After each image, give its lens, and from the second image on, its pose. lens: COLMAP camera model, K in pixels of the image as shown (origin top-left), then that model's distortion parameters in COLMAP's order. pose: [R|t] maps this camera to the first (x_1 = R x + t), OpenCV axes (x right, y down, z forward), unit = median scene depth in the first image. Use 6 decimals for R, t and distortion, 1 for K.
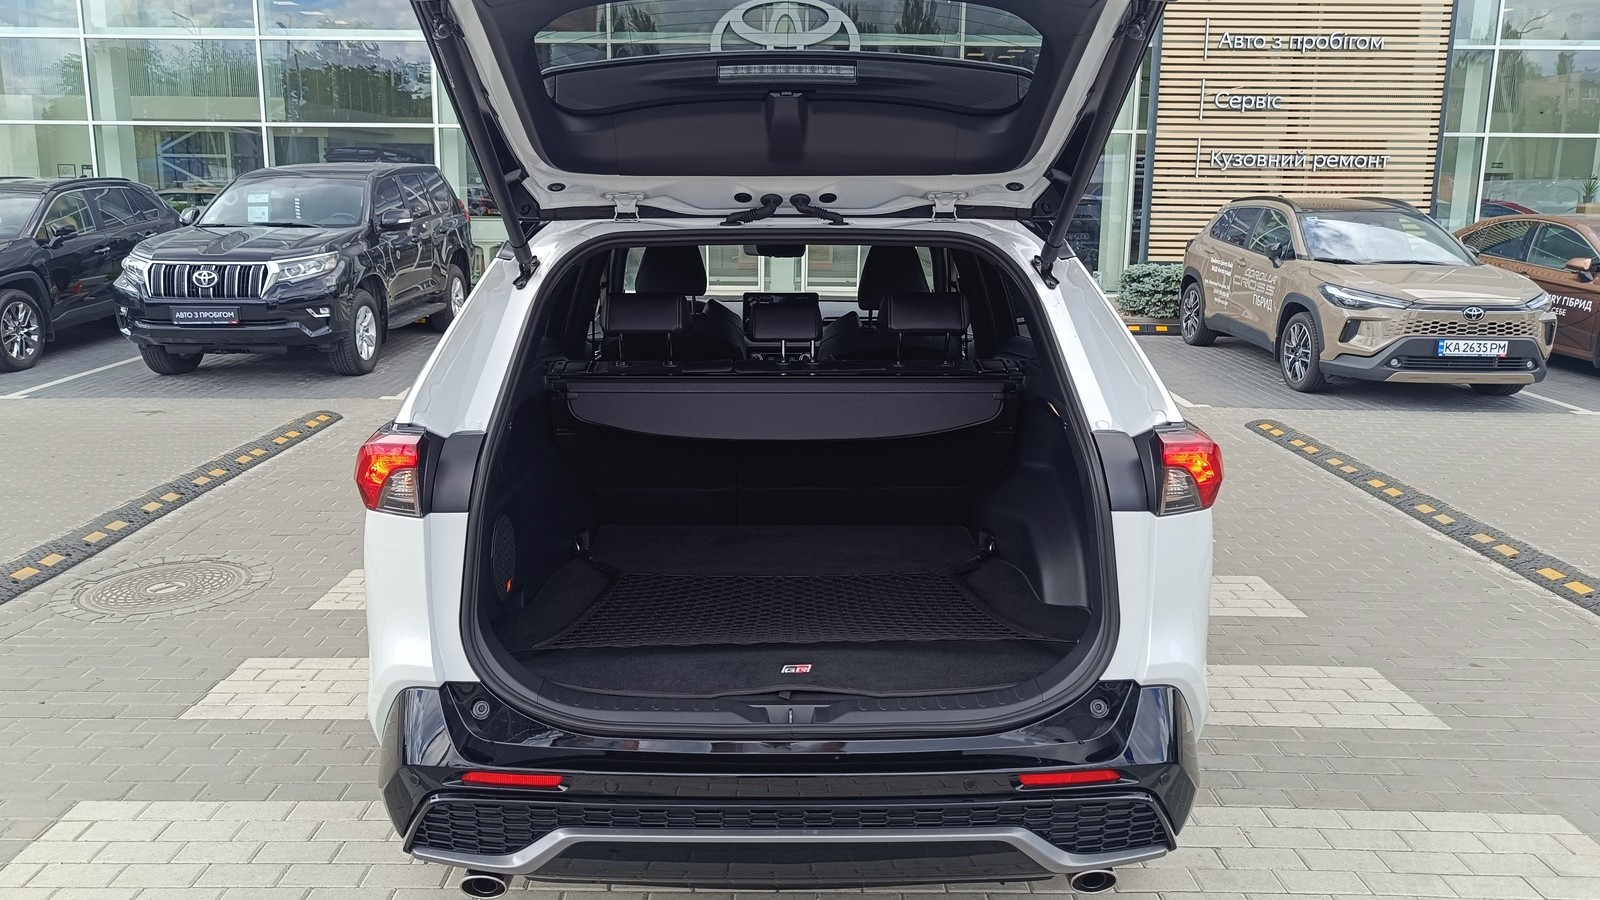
lens RADIAL K [[1183.5, 0, 780.4], [0, 1183.5, 391.7], [0, 0, 1]] dist [0.004998, -0.001786]
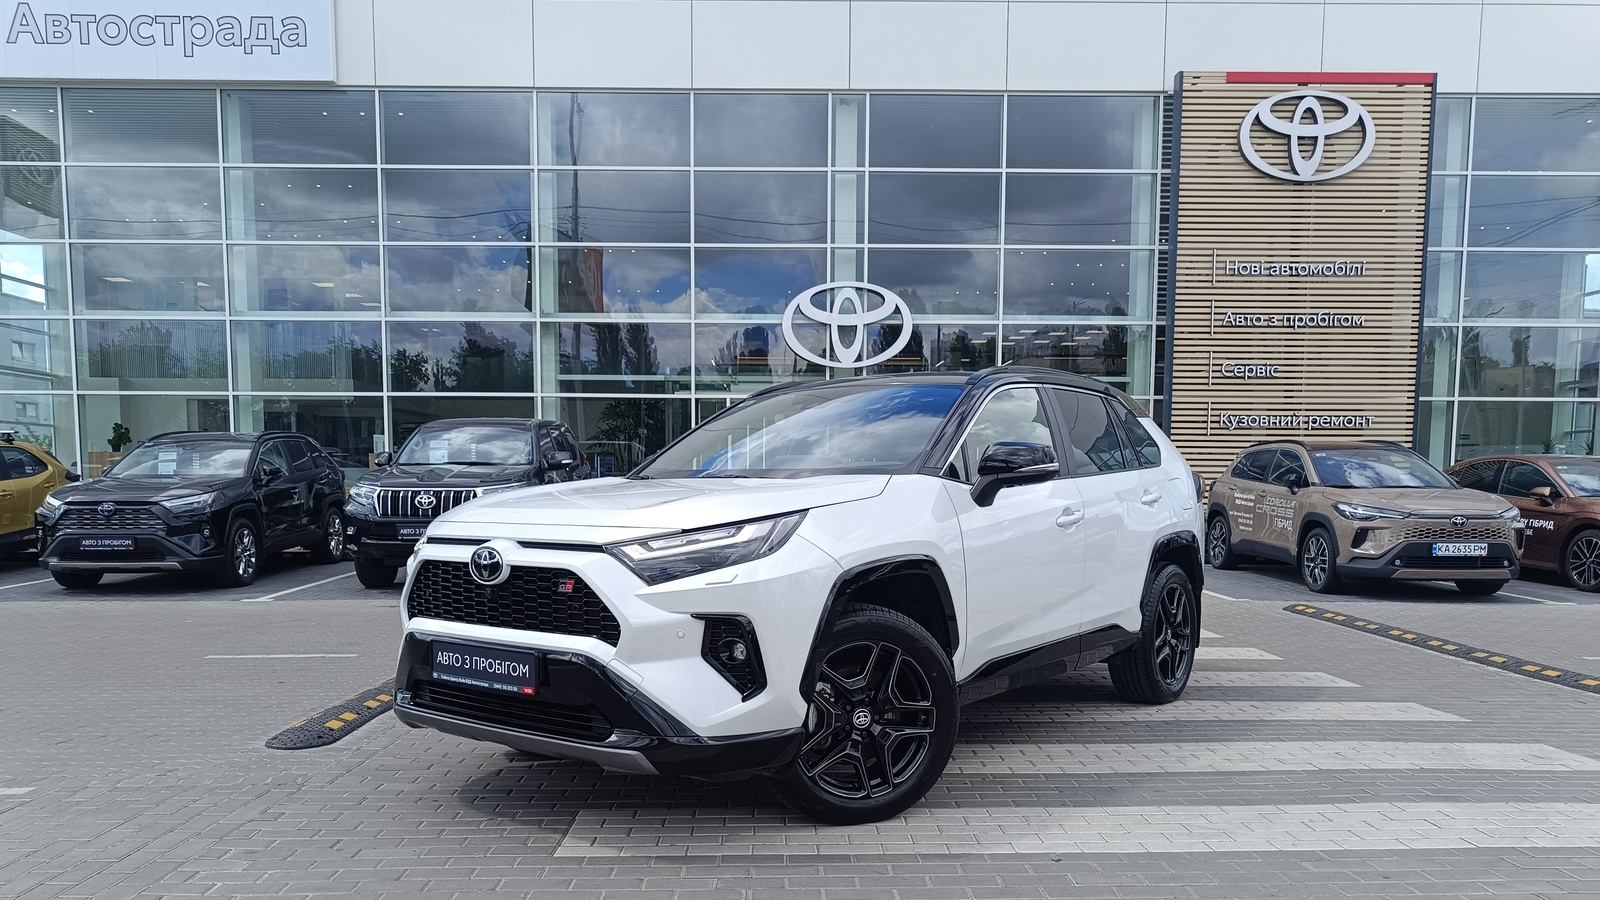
lens RADIAL K [[1176.1, 0, 789.9], [0, 1176.1, 570.0], [0, 0, 1]] dist [0.002907, 0.000452]
pose [[0.999800, -0.006118, 0.019026, -0.116401], [0.007835, 0.995773, -0.091511, 0.076059], [-0.018386, 0.091642, 0.995622, -0.175721]]
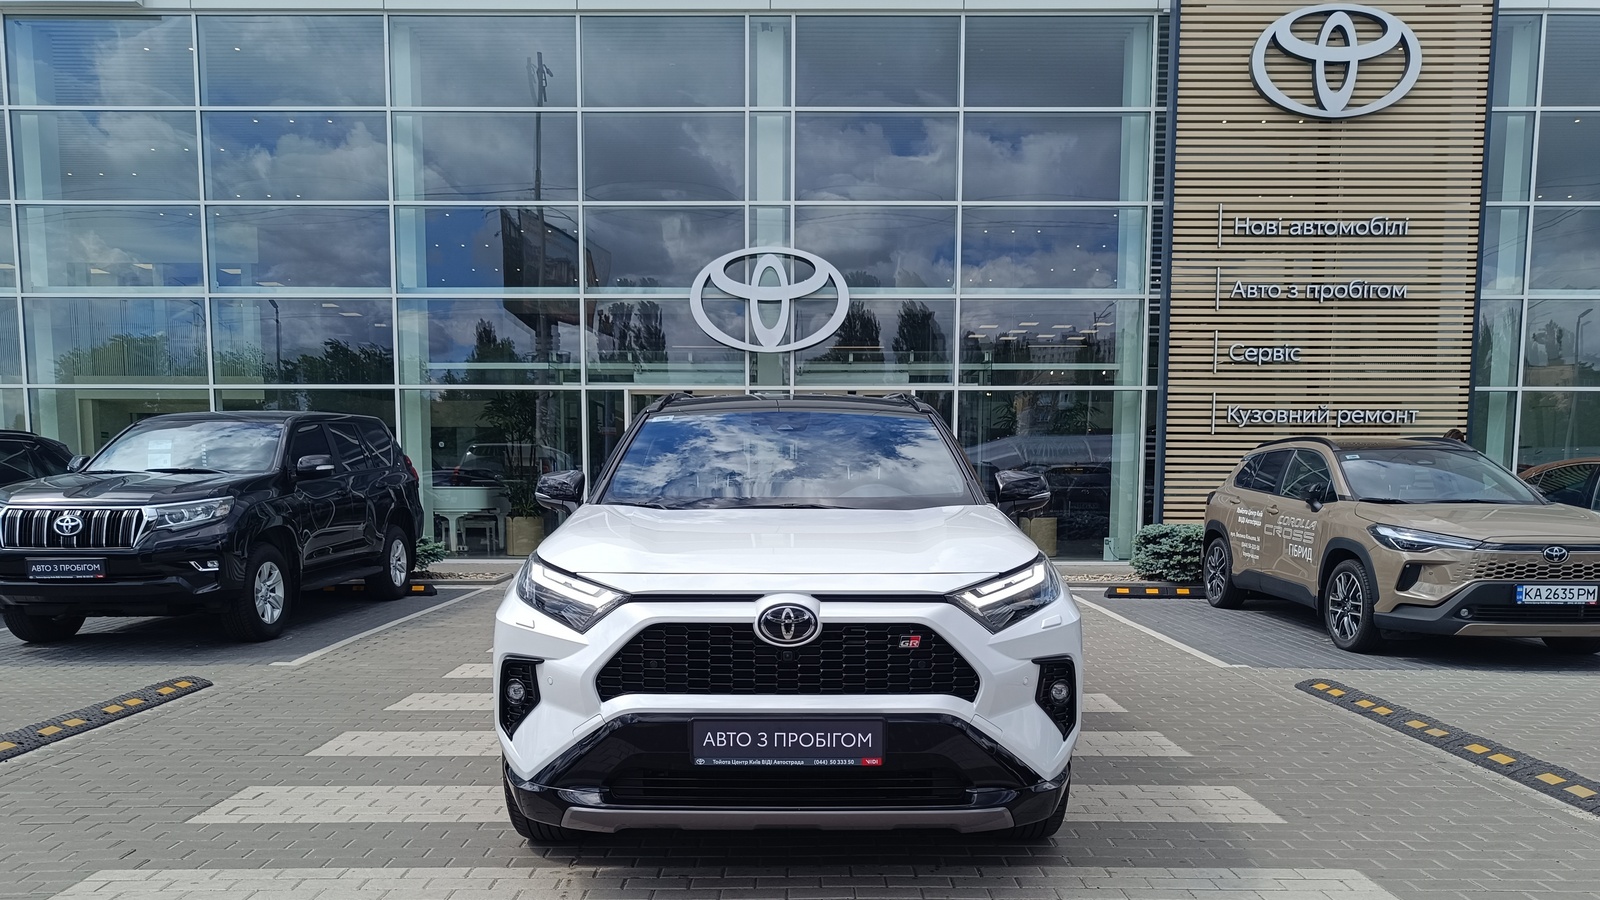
lens RADIAL K [[1186.5, 0, 797.4], [0, 1186.5, 584.2], [0, 0, 1]] dist [0.001597, 0.002095]
pose [[0.999960, -0.006800, 0.005893, 0.029590], [0.007278, 0.996322, -0.085376, 0.020337], [-0.005291, 0.085415, 0.996331, 0.128640]]
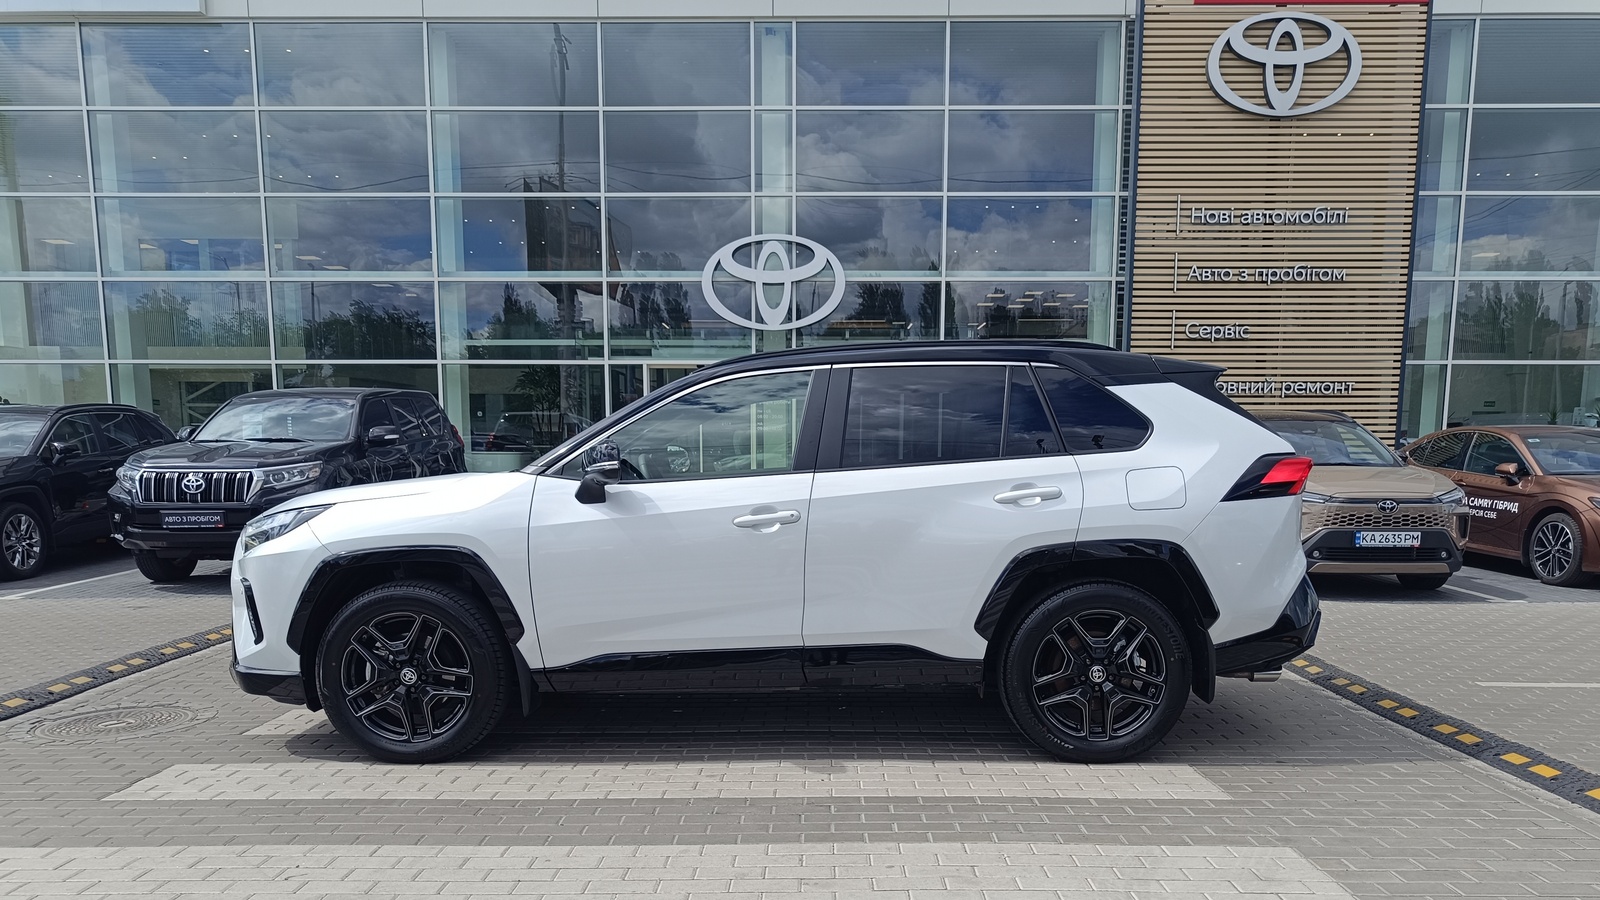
lens RADIAL K [[1180.6, 0, 813.4], [0, 1180.6, 601.5], [0, 0, 1]] dist [0.005992, -0.002612]
pose [[0.999973, -0.007328, -0.000447, 0.058749], [0.007304, 0.999173, -0.039993, 0.047592], [0.000739, 0.039989, 0.999200, -0.043736]]
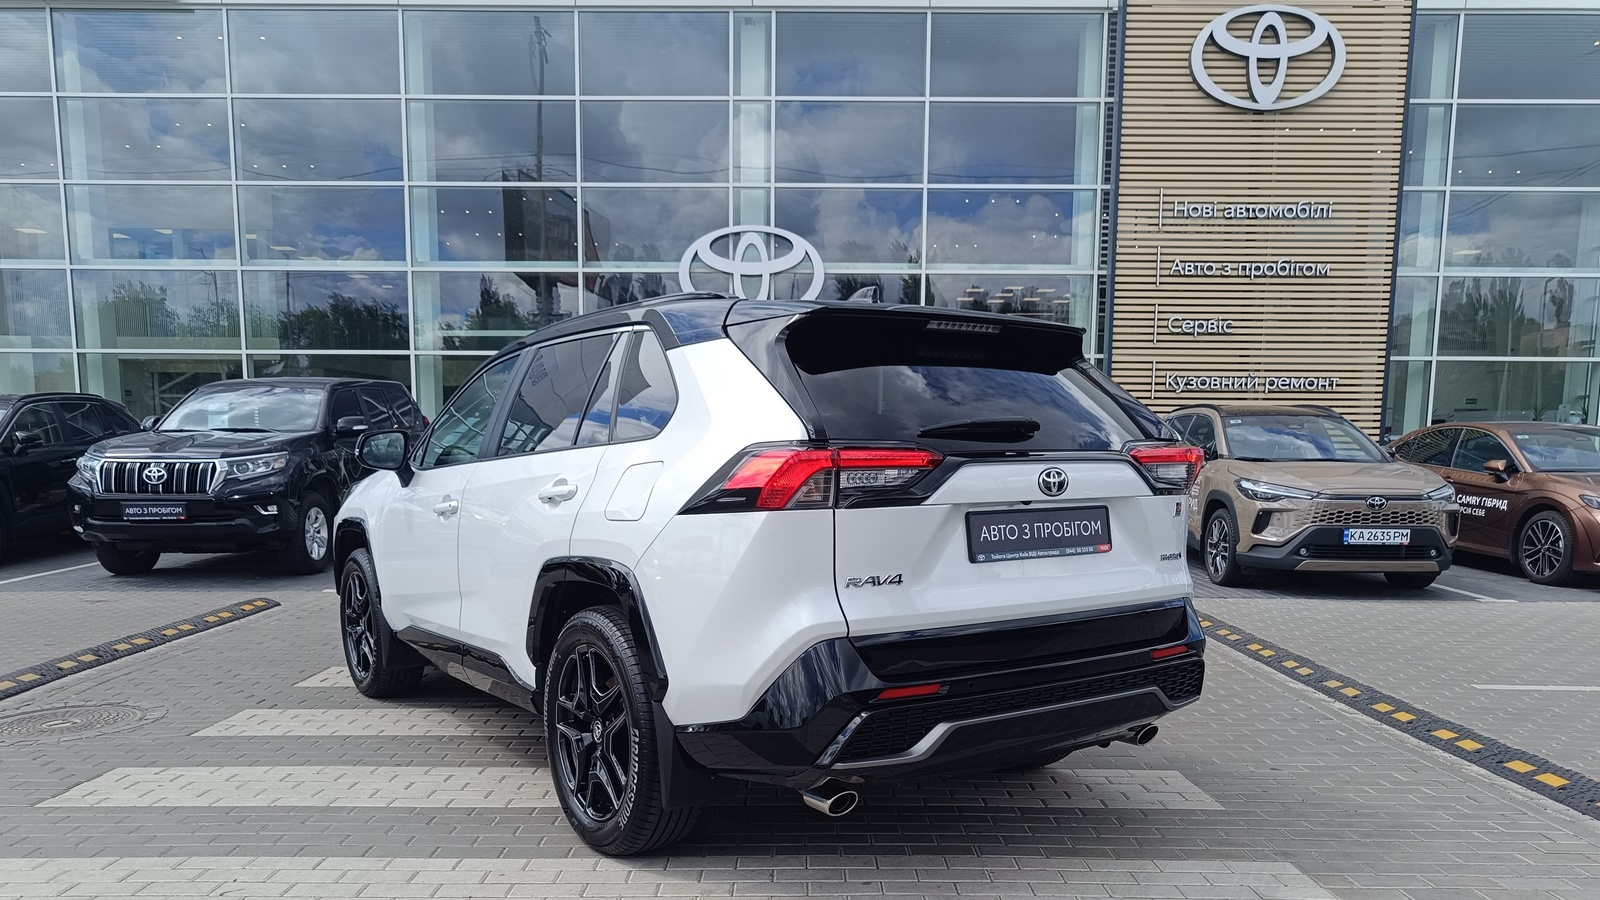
lens RADIAL K [[1186.5, 0, 797.4], [0, 1186.5, 584.2], [0, 0, 1]] dist [0.001597, 0.002095]
pose [[0.999986, -0.003090, 0.004385, 0.060174], [0.003307, 0.998721, -0.050457, 0.045975], [-0.004224, 0.050471, 0.998717, -0.026933]]
